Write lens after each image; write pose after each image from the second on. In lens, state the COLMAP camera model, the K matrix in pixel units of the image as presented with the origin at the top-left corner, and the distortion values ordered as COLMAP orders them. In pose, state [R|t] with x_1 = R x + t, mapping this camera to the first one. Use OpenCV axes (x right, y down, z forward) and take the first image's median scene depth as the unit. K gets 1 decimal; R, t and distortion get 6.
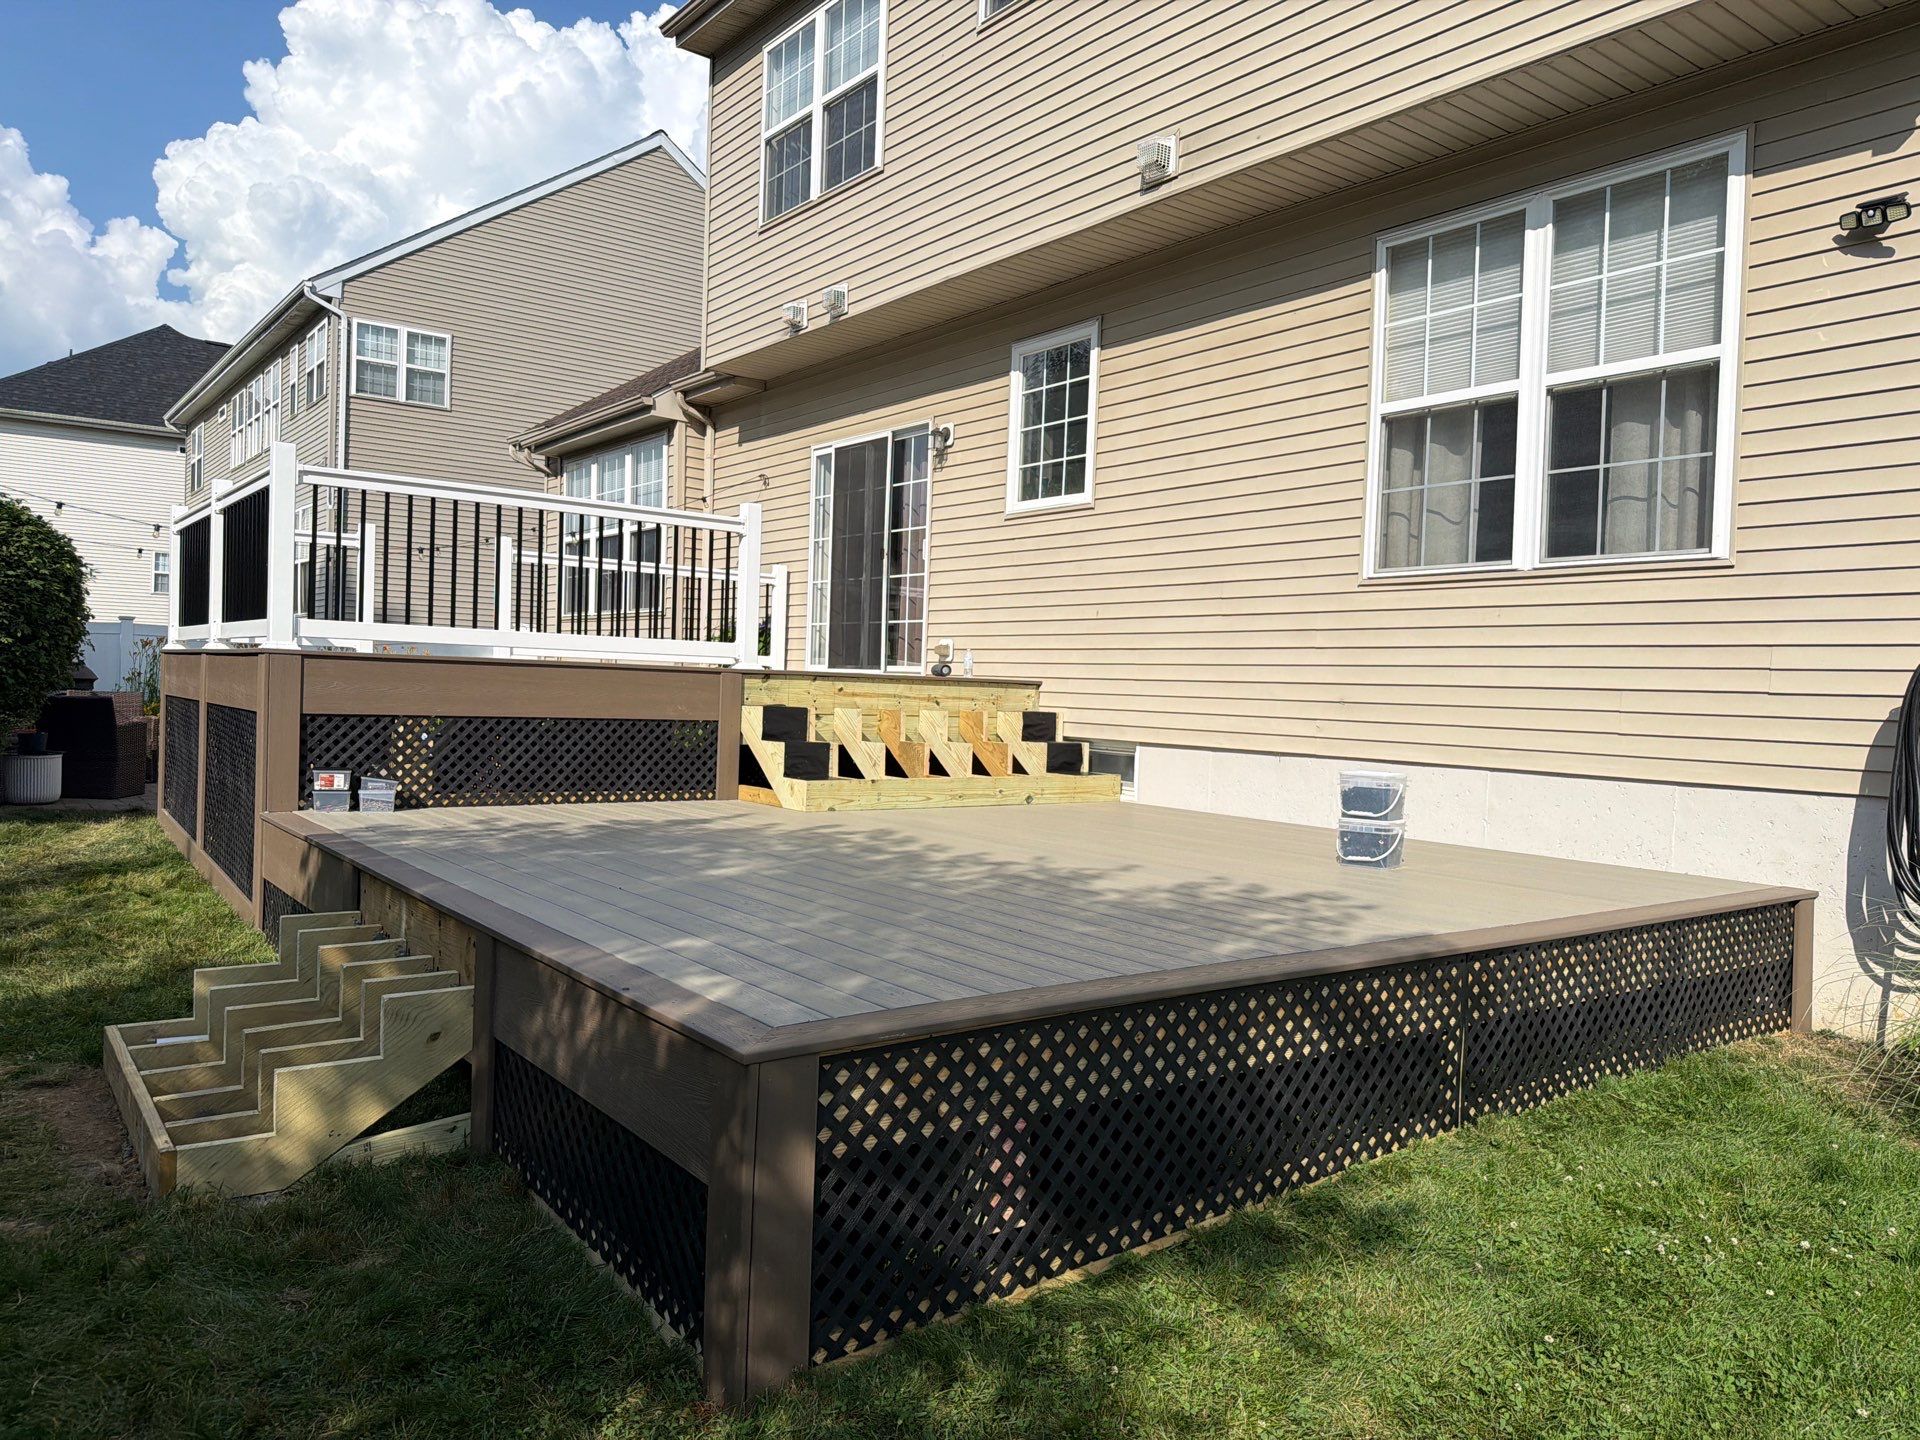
lens RADIAL K [[1343.9, 0, 959.7], [0, 1343.9, 719.6], [0, 0, 1]] dist [0.110630, -0.167036]
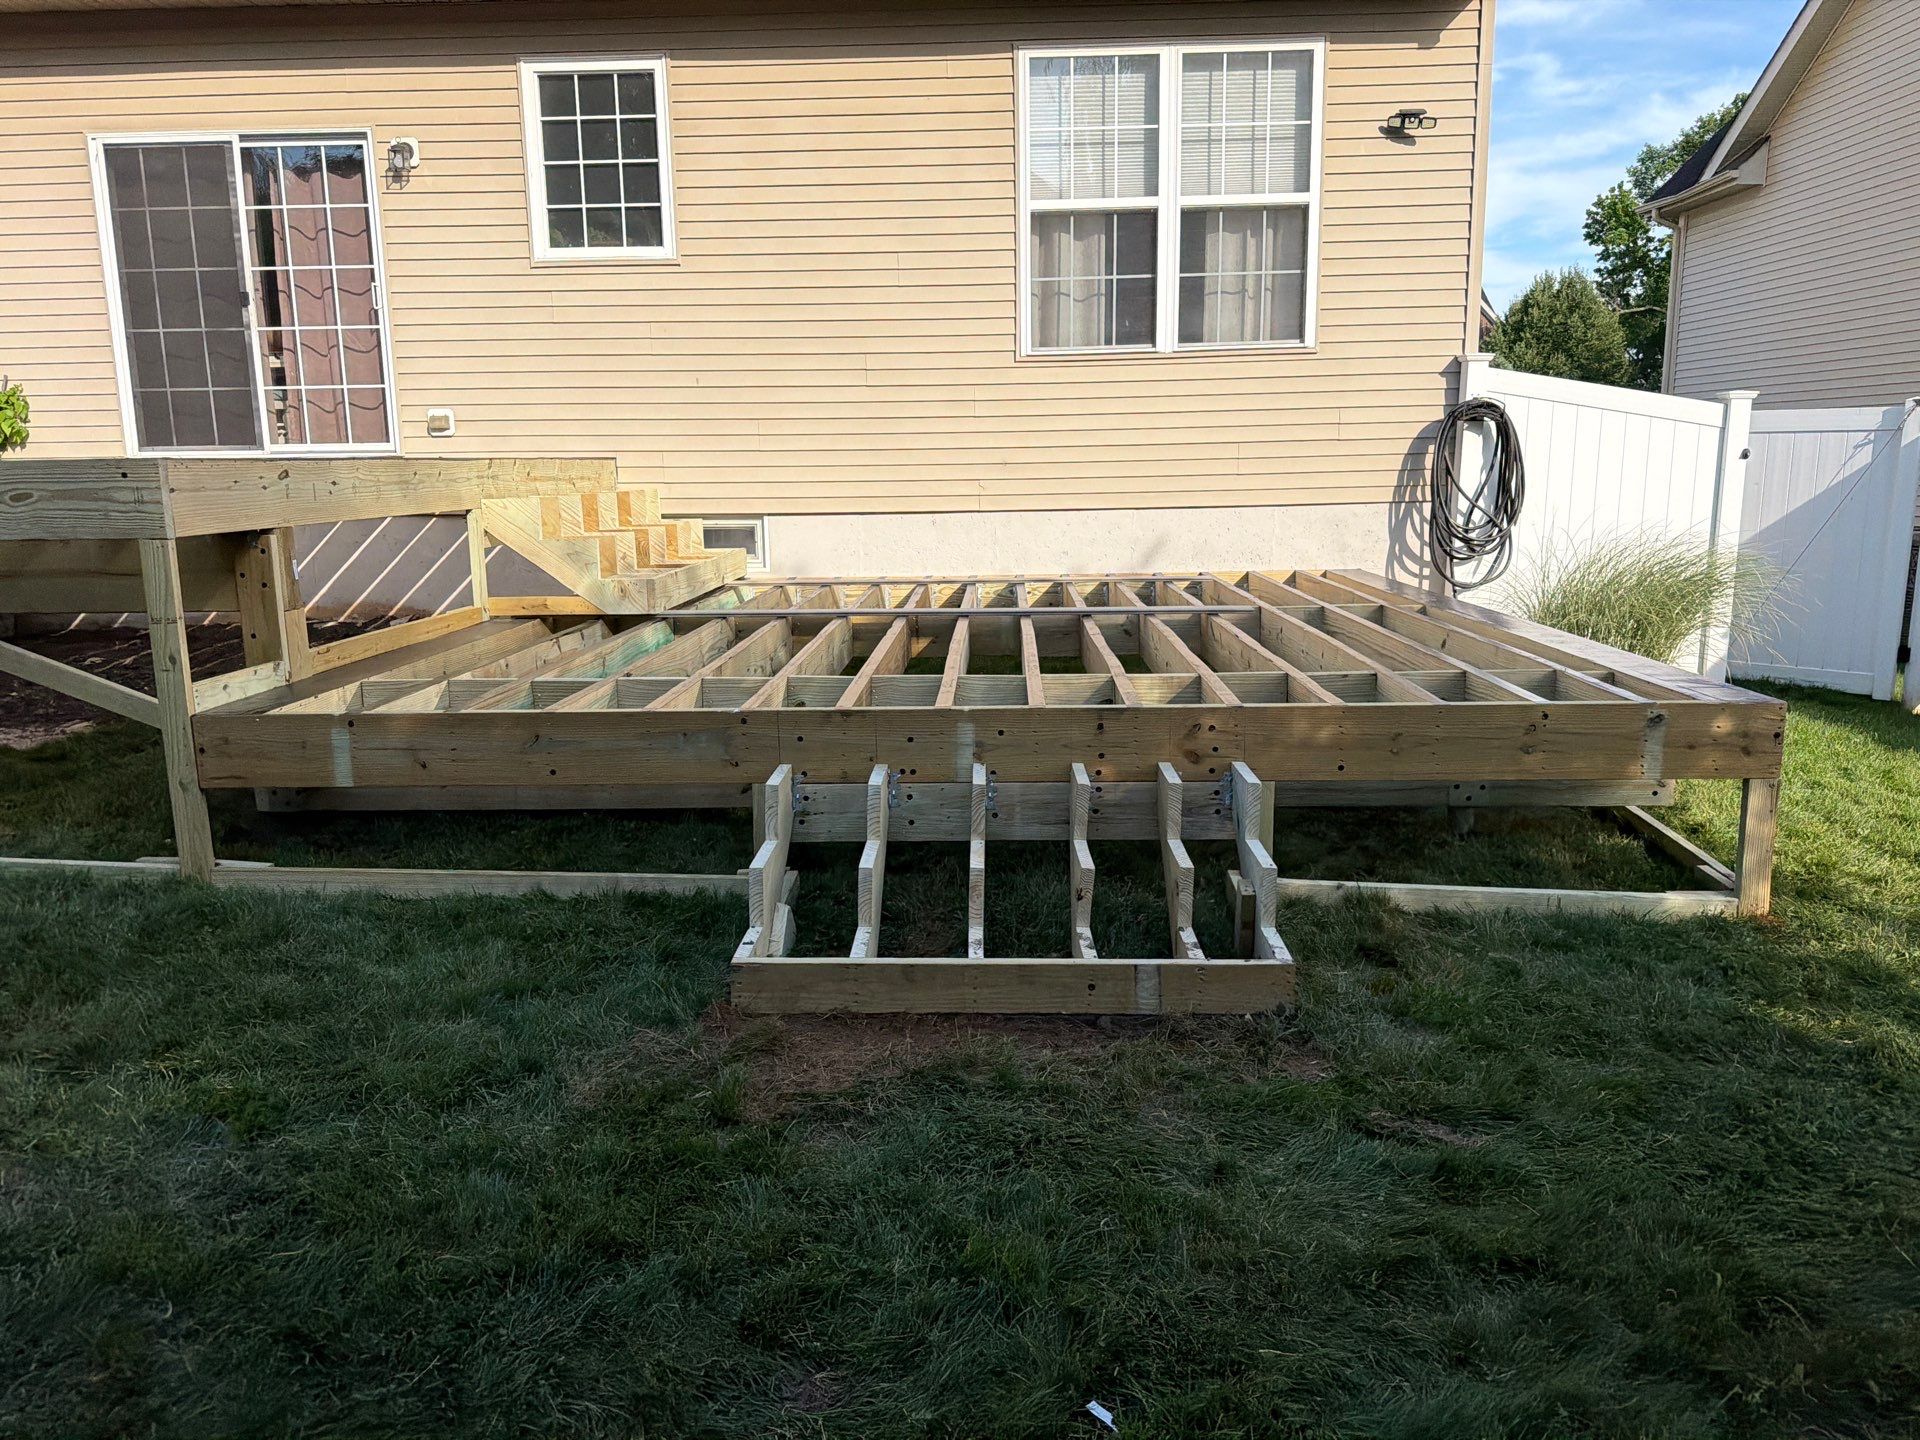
lens RADIAL K [[1372.2, 0, 972.5], [0, 1372.2, 713.4], [0, 0, 1]] dist [0.024670, -0.030852]
pose [[0.626014, -0.186130, 0.757273, -0.596772], [0.053577, 0.979068, 0.196354, -0.029983], [-0.777969, -0.082348, 0.622882, 0.230094]]
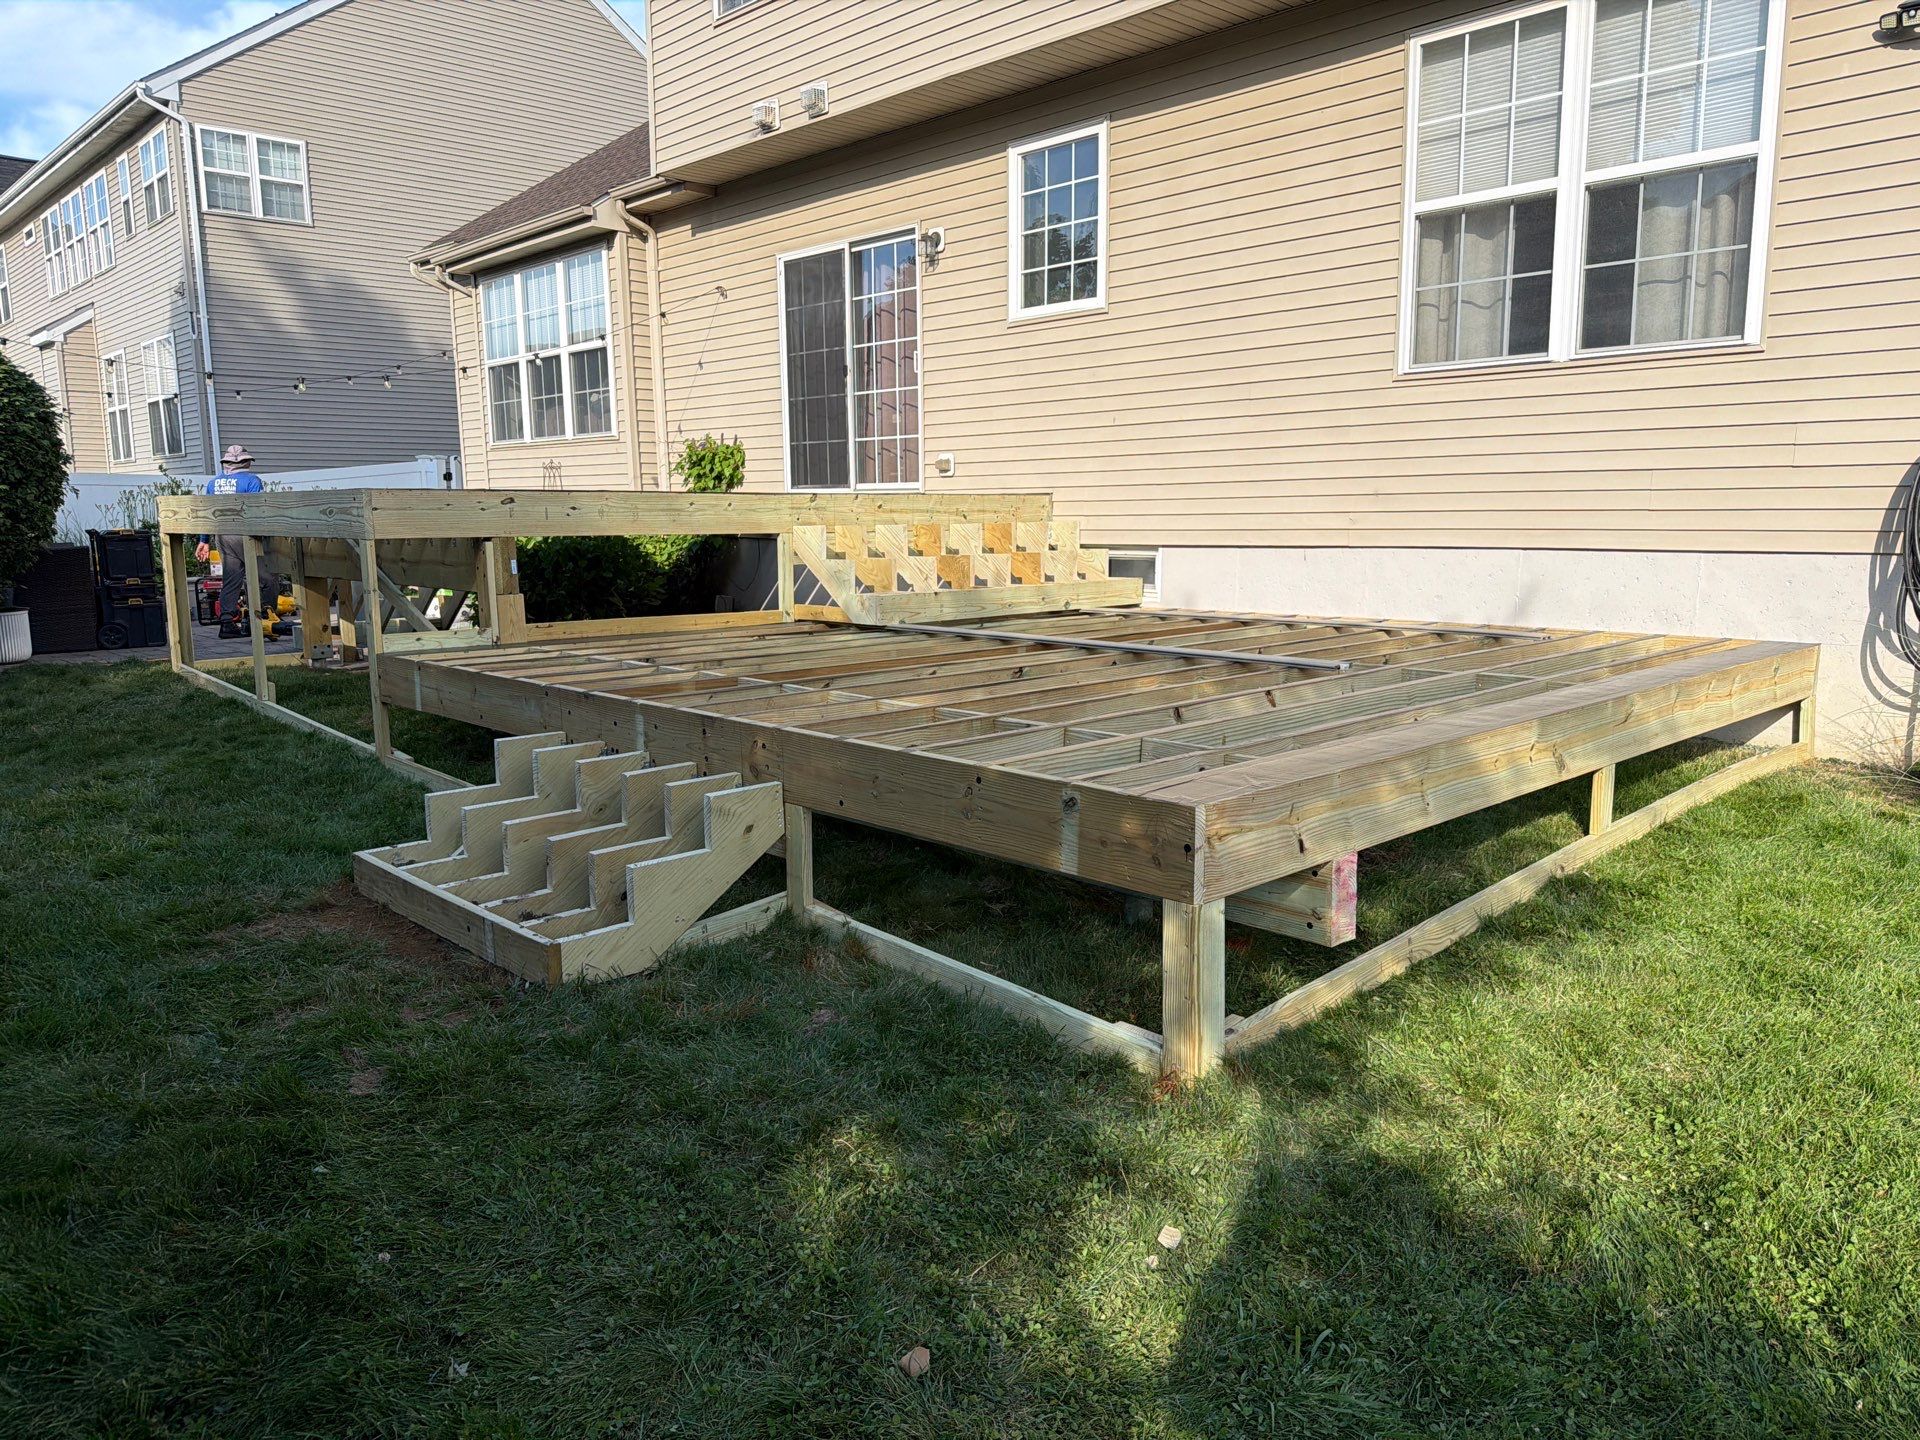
lens RADIAL K [[1357.9, 0, 960.6], [0, 1357.9, 728.1], [0, 0, 1]] dist [0.055916, -0.072936]
pose [[0.992254, -0.061670, 0.107841, -0.148783], [0.046193, 0.988996, 0.140548, 0.002250], [-0.115322, -0.134478, 0.984183, -0.038424]]
